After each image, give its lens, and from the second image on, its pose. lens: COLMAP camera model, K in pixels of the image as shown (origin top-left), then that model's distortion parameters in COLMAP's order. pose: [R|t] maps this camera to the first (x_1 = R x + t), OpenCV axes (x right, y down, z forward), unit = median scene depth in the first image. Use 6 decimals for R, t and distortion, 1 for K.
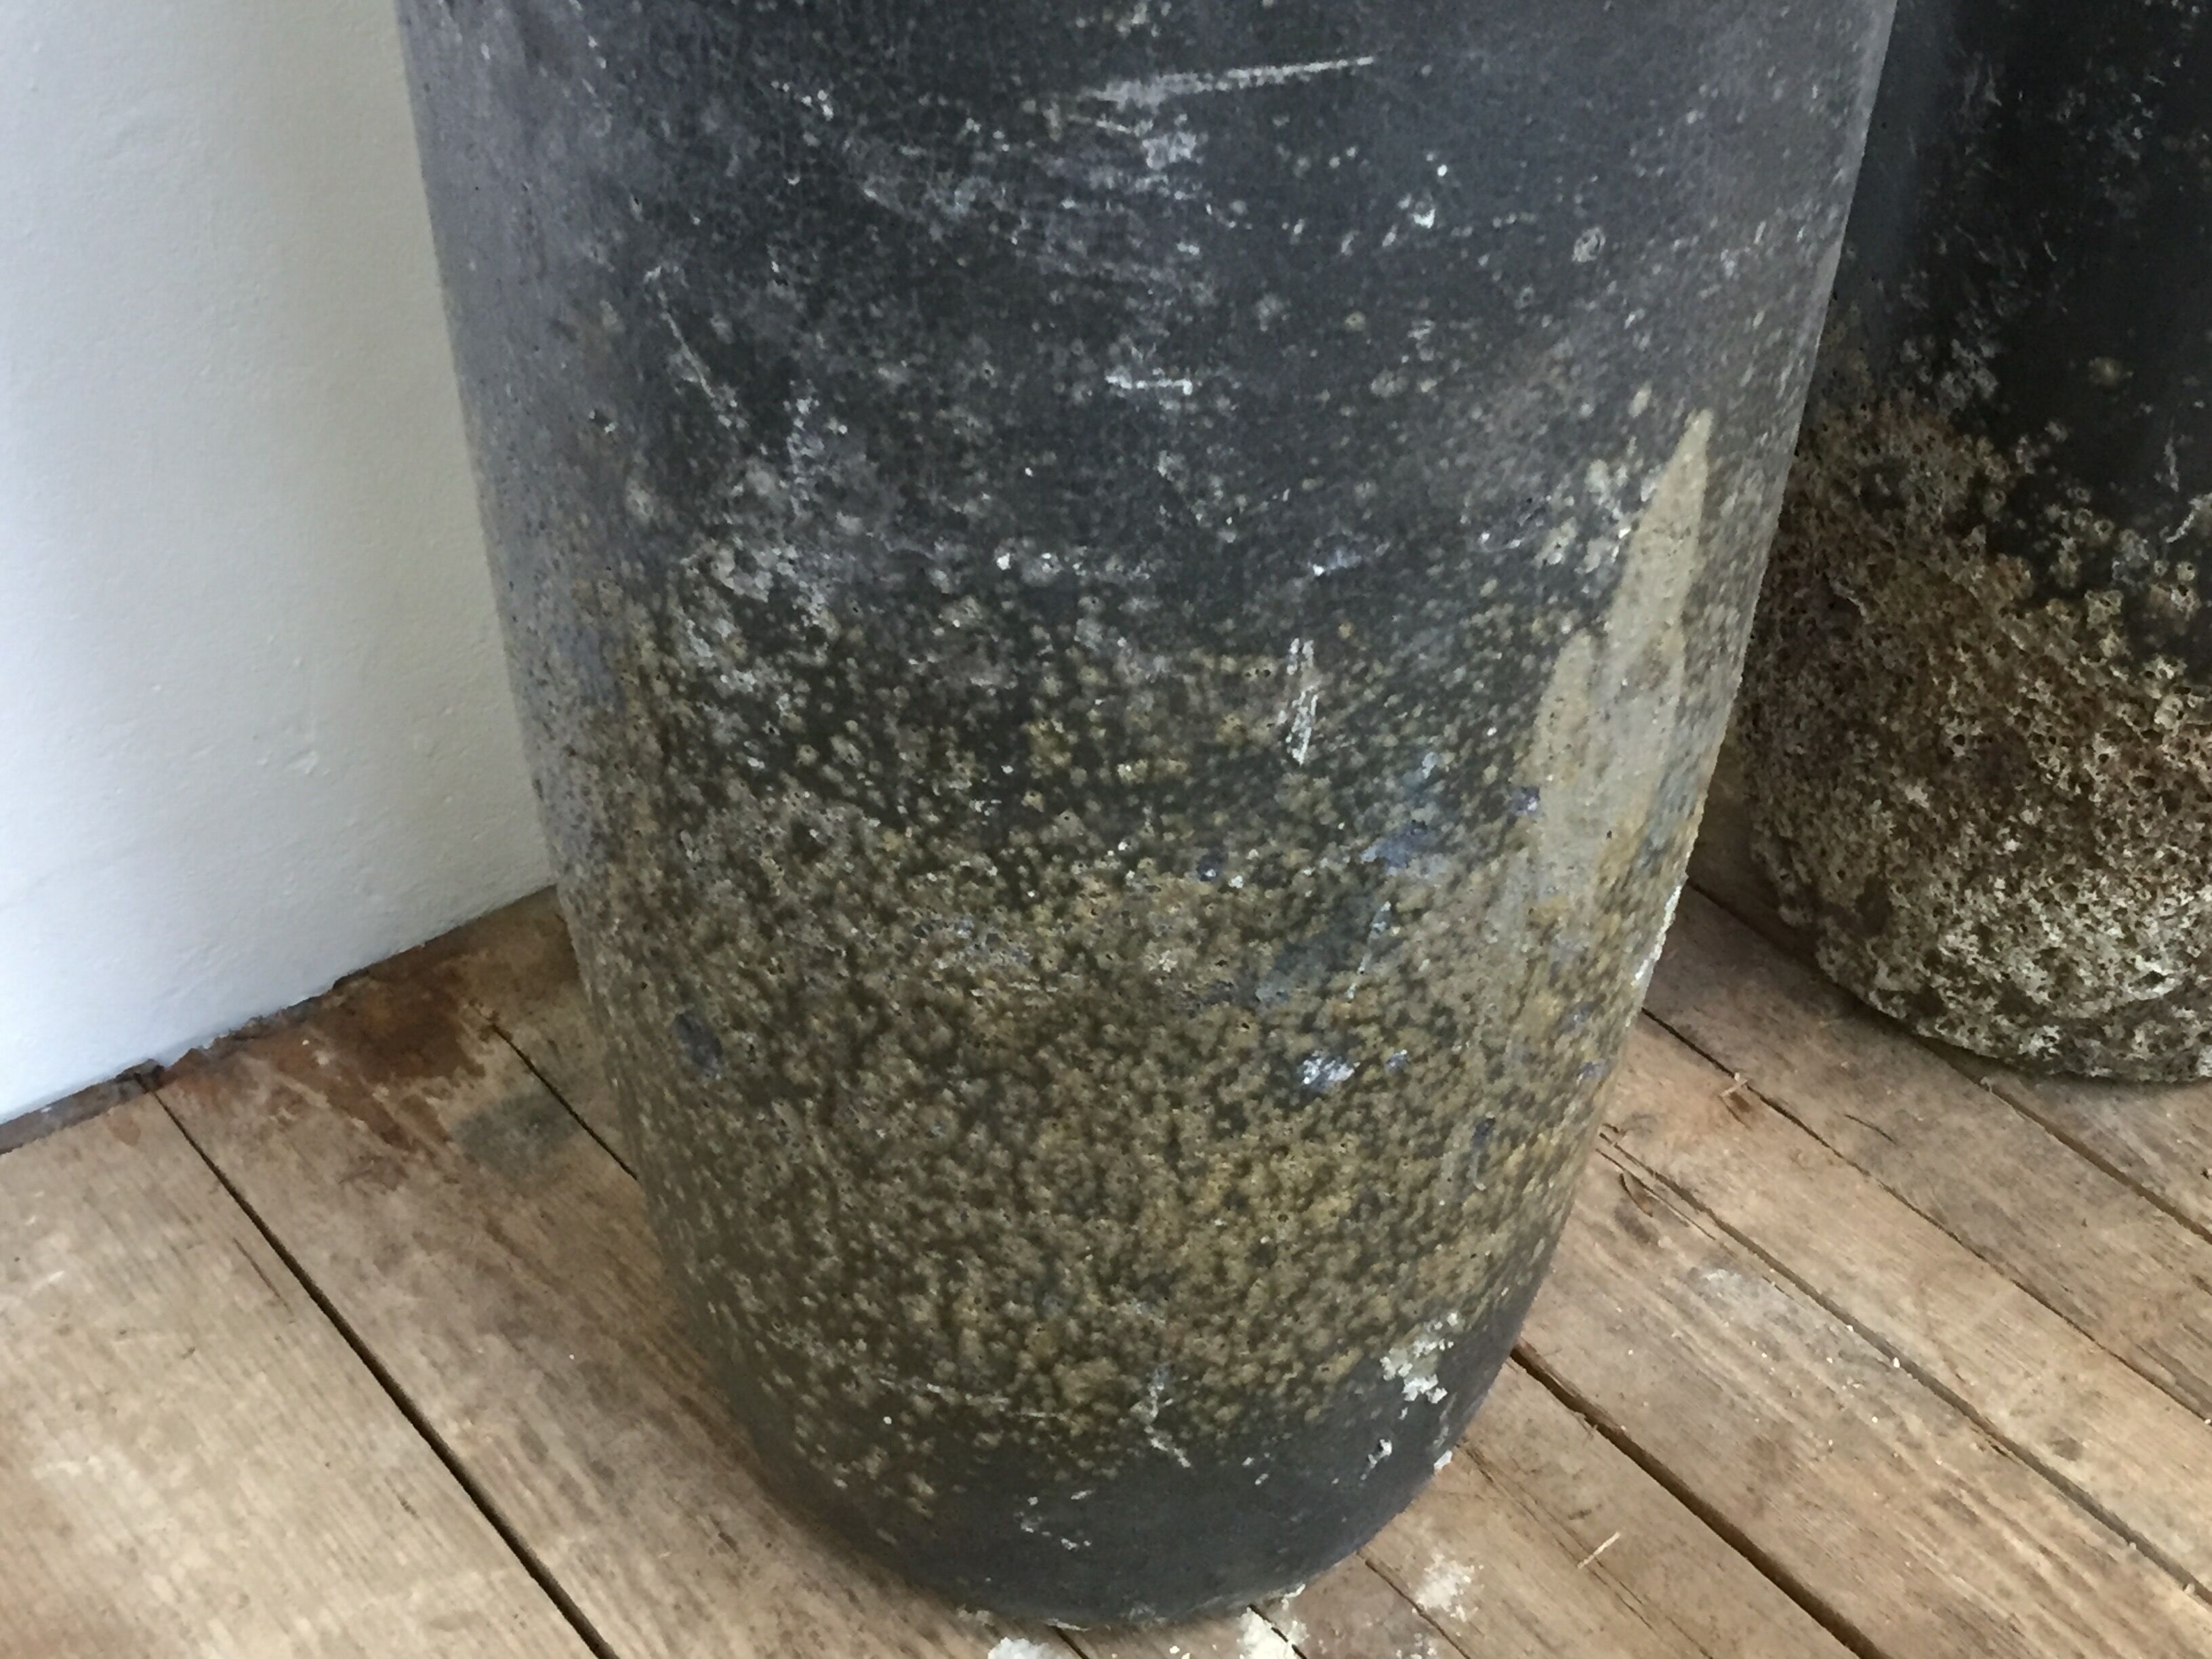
lens RADIAL K [[3147.5, 0, 1106.4], [0, 3147.5, 830.5], [0, 0, 1]] dist [0.054495, 0.000000]
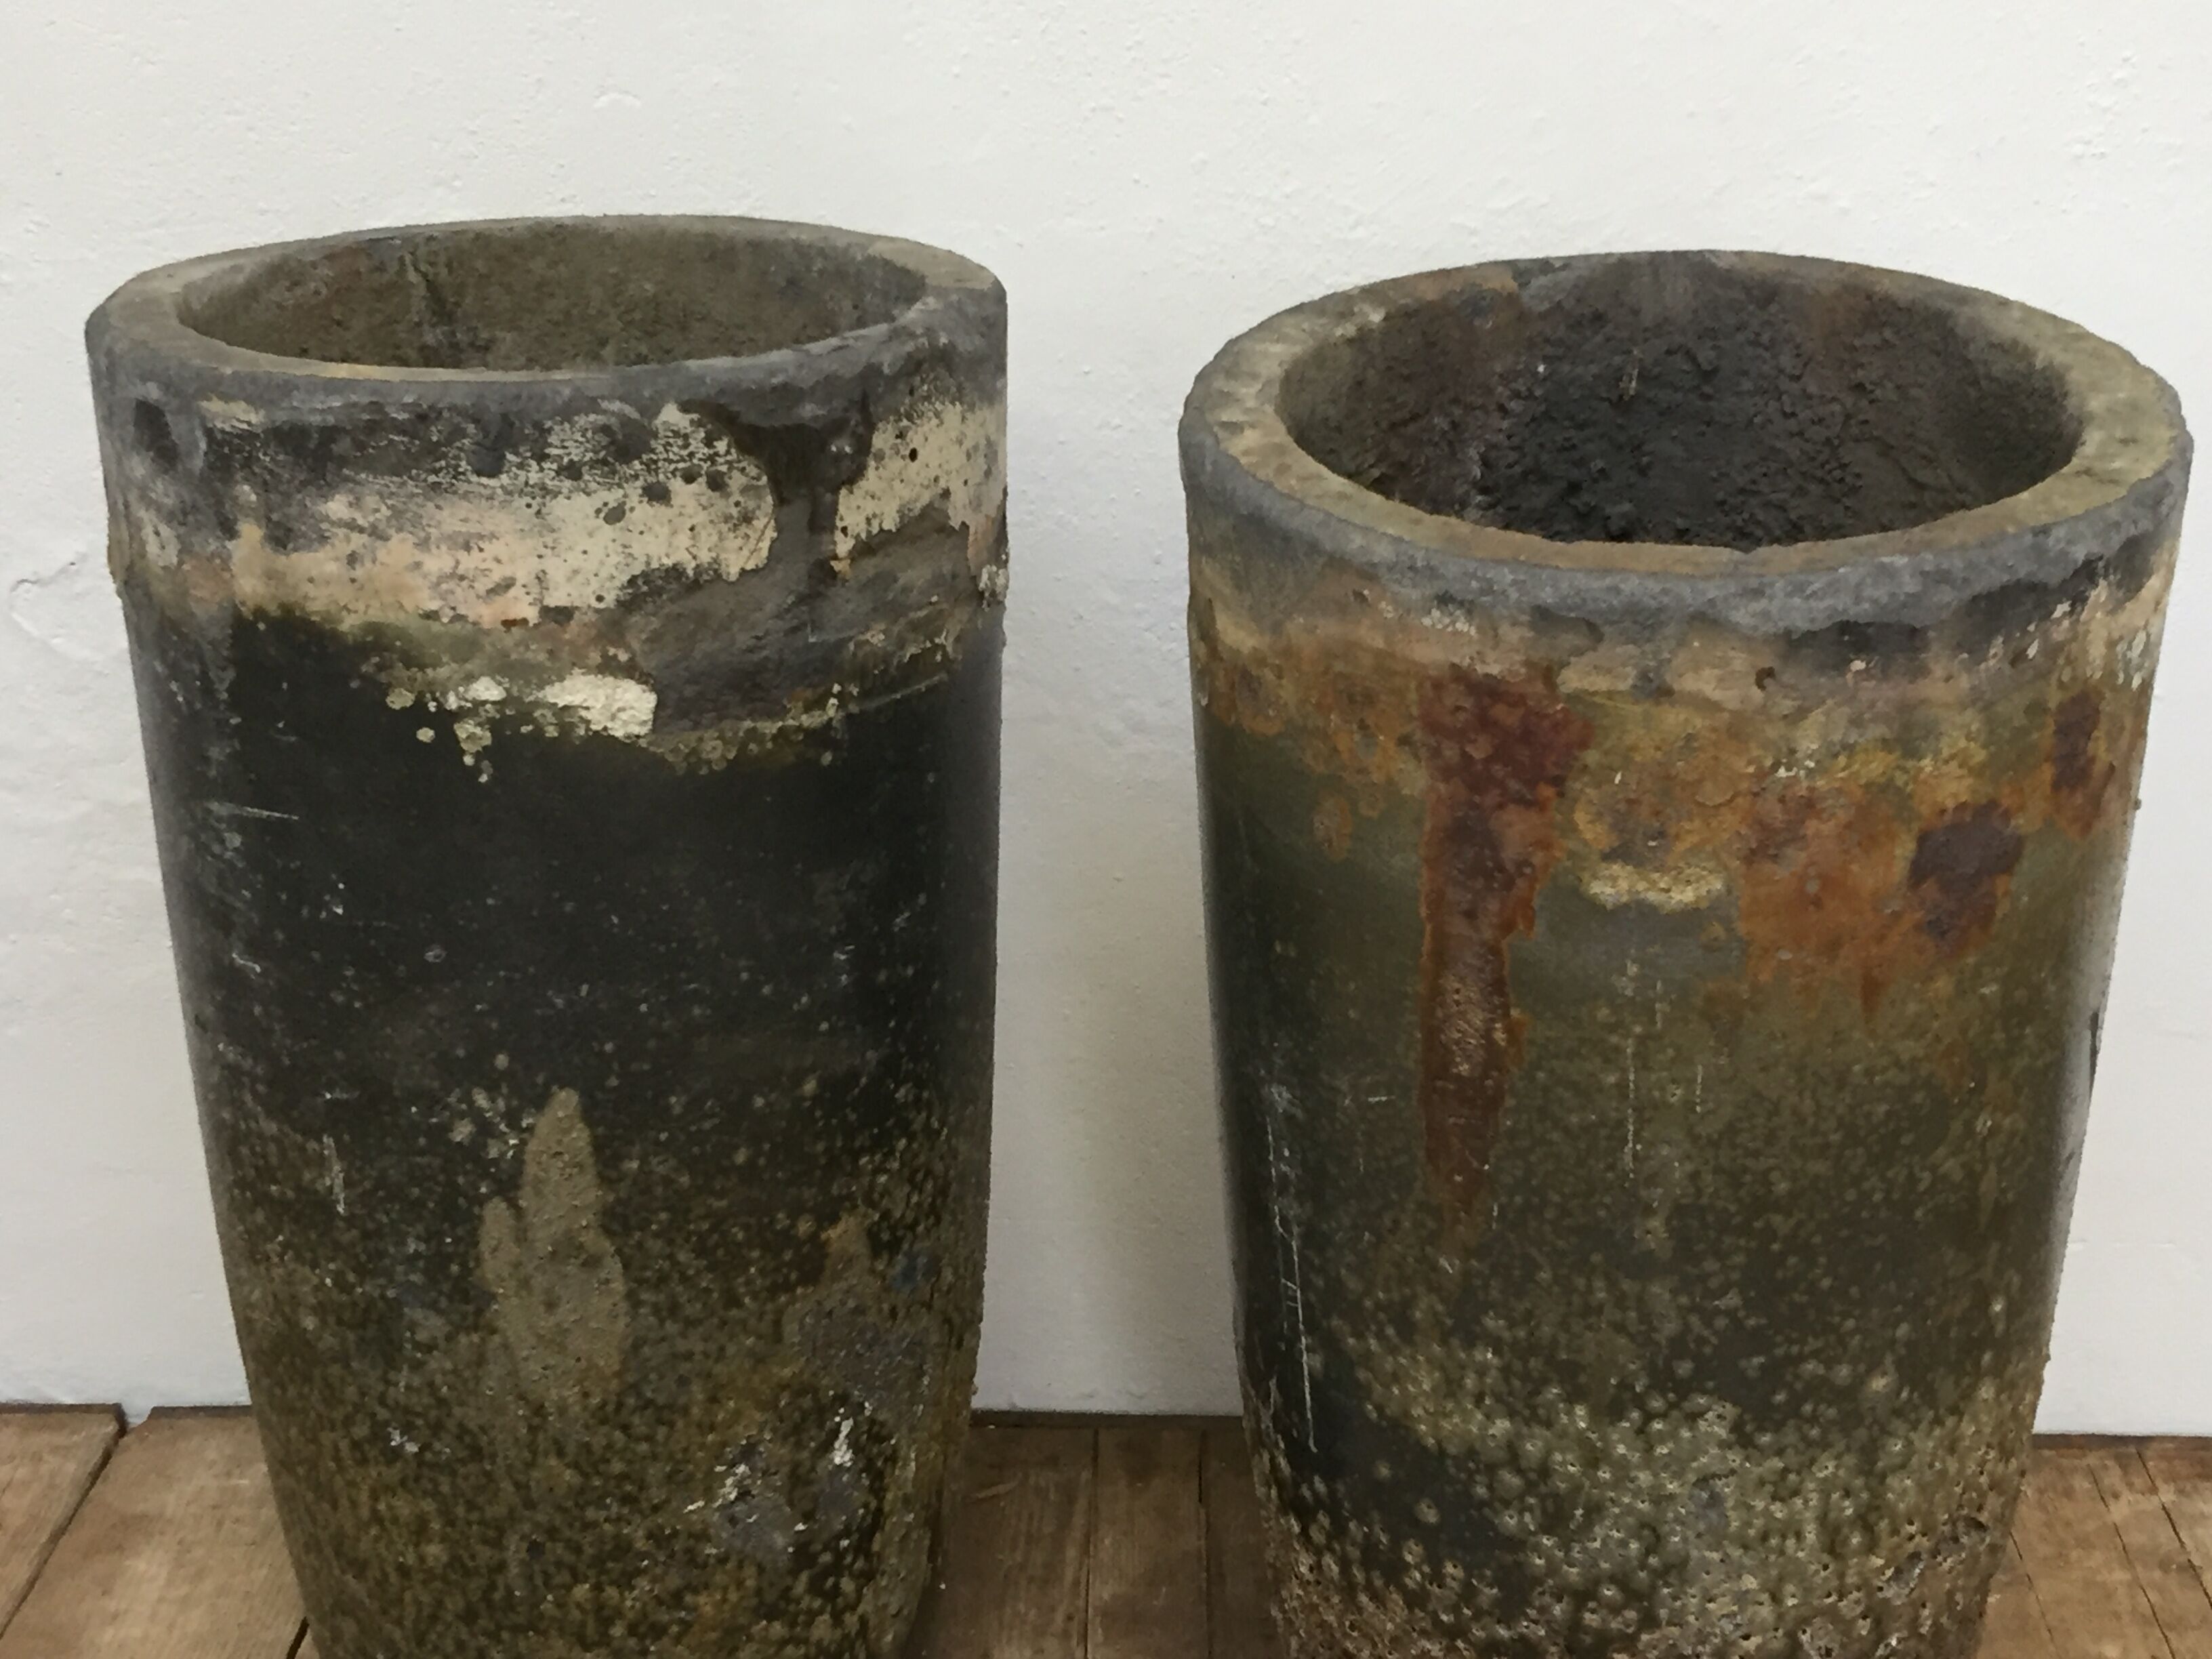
lens RADIAL K [[3147.5, 0, 1101.4], [0, 3147.5, 829.9], [0, 0, 1]] dist [0.054495, 0.000000]
pose [[0.767353, 0.207736, -0.606642, 1.438124], [-0.387997, 0.903644, -0.181345, -0.061245], [0.510517, 0.374531, 0.774015, -0.242772]]
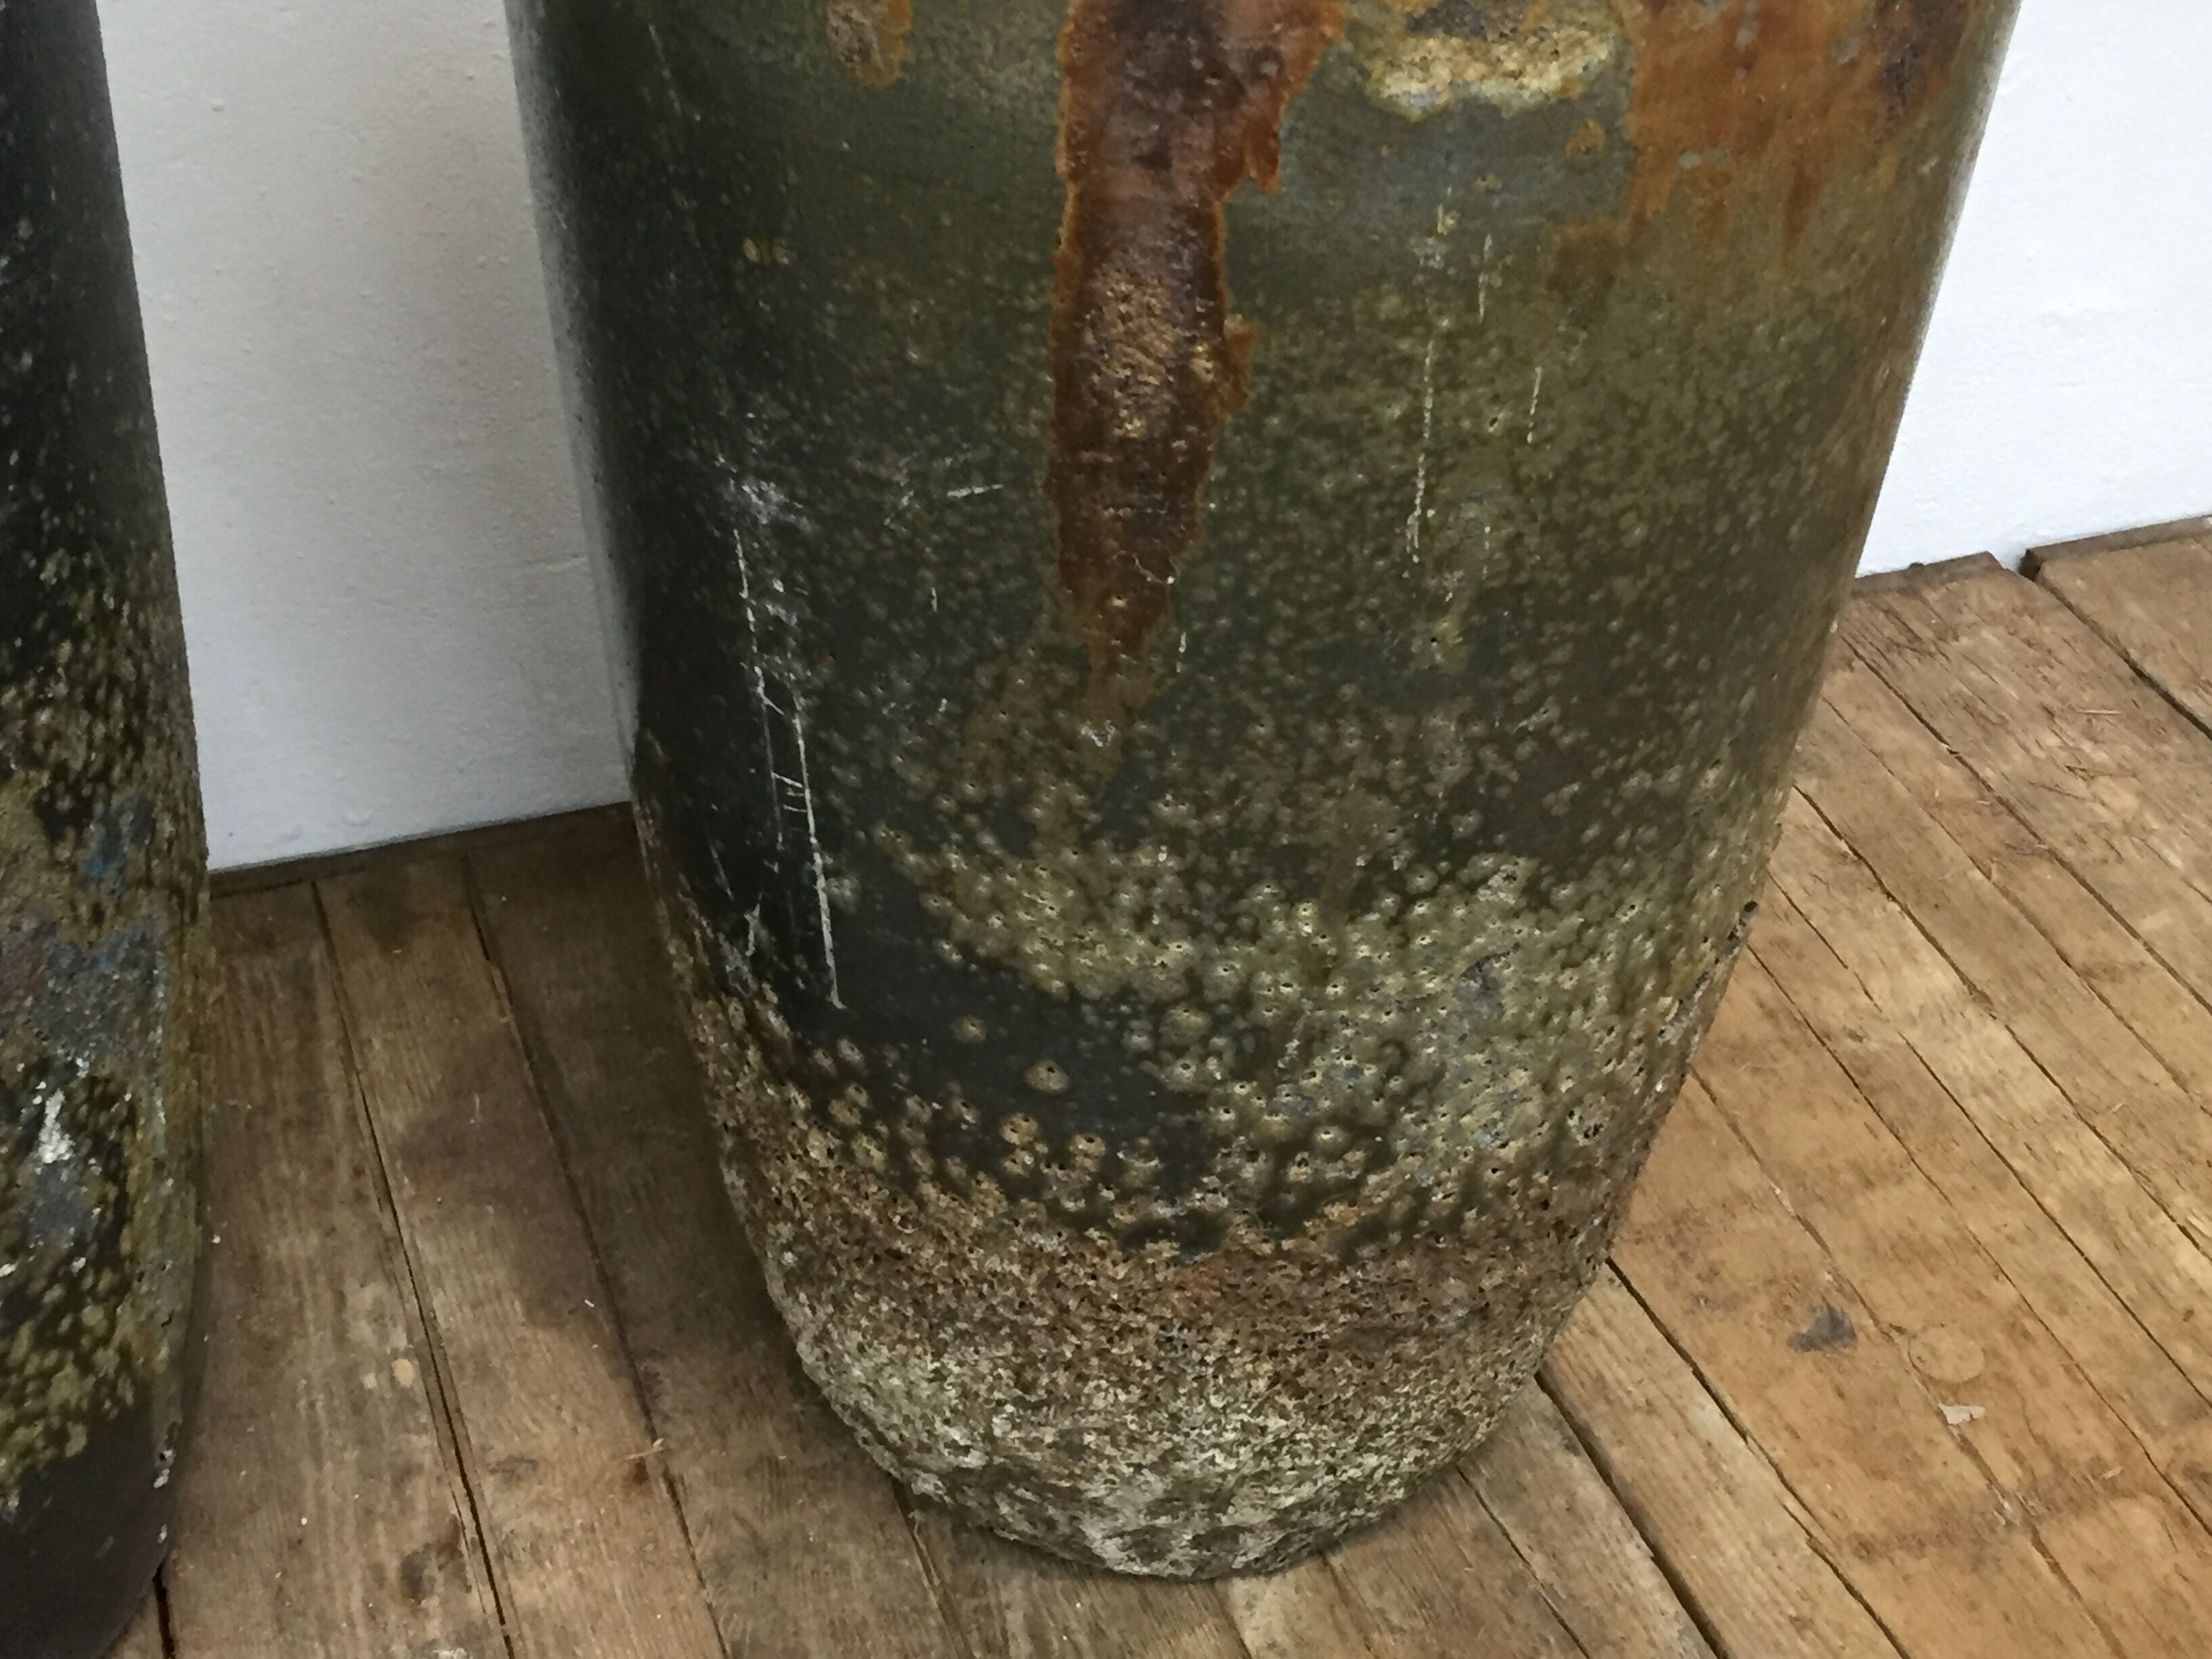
lens RADIAL K [[3147.5, 0, 1116.5], [0, 3147.5, 809.0], [0, 0, 1]] dist [0.054495, 0.000000]
pose [[0.947471, 0.190419, -0.256981, 0.914105], [-0.203048, 0.978892, -0.023280, -0.175315], [0.247123, 0.074237, 0.966136, 0.226413]]
